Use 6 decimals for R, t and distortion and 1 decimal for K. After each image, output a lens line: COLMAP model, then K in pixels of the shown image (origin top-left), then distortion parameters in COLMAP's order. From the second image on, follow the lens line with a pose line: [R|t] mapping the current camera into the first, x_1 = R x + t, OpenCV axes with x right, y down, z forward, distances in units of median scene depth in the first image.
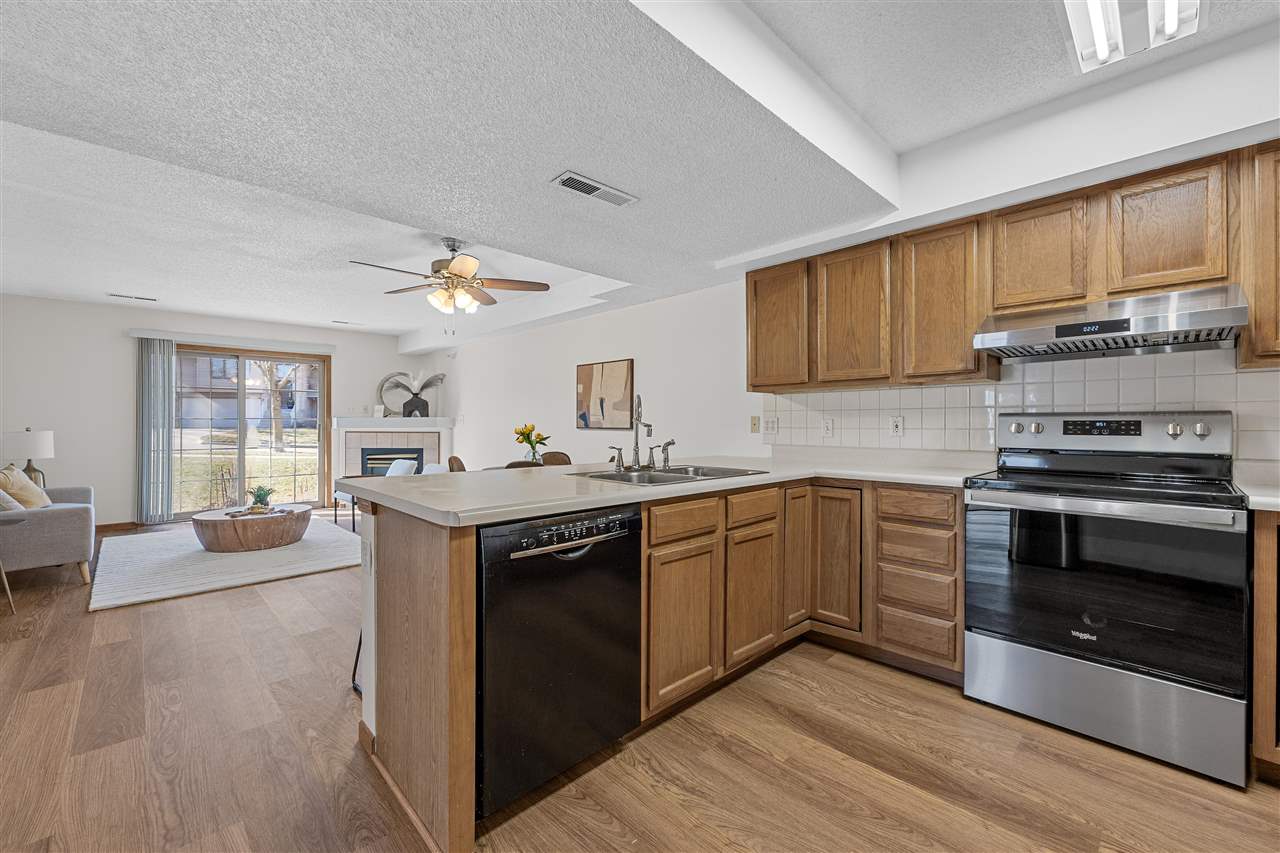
lens RADIAL K [[520.1, 0, 639.6], [0, 520.1, 423.4], [0, 0, 1]] dist [-0.000408, -0.000044]
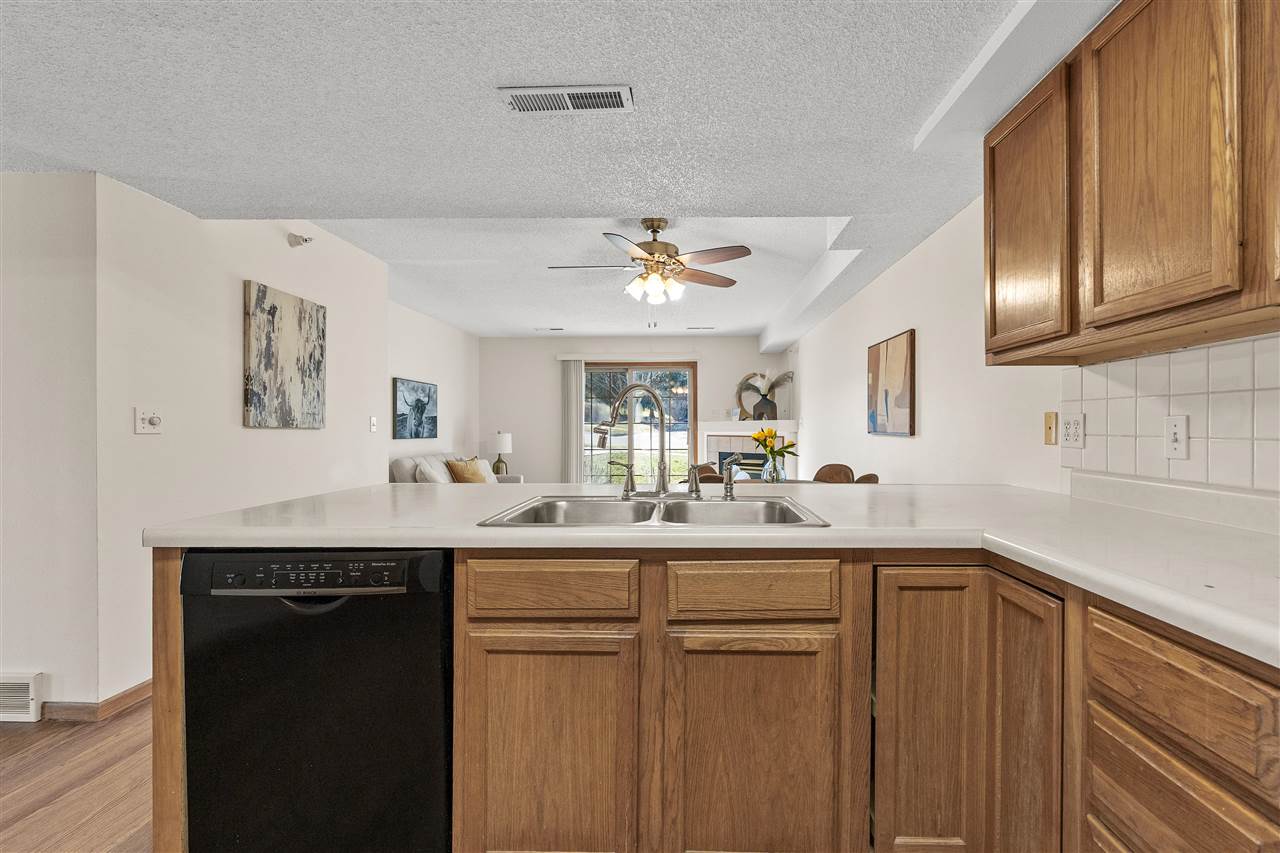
lens RADIAL K [[568.6, 0, 639.9], [0, 568.6, 429.1], [0, 0, 1]] dist [0.001567, -0.000038]
pose [[0.707804, -0.000996, -0.706408, 0.308242], [0.004652, 0.999984, 0.003251, -0.000785], [0.706393, -0.005587, 0.707798, 0.298932]]
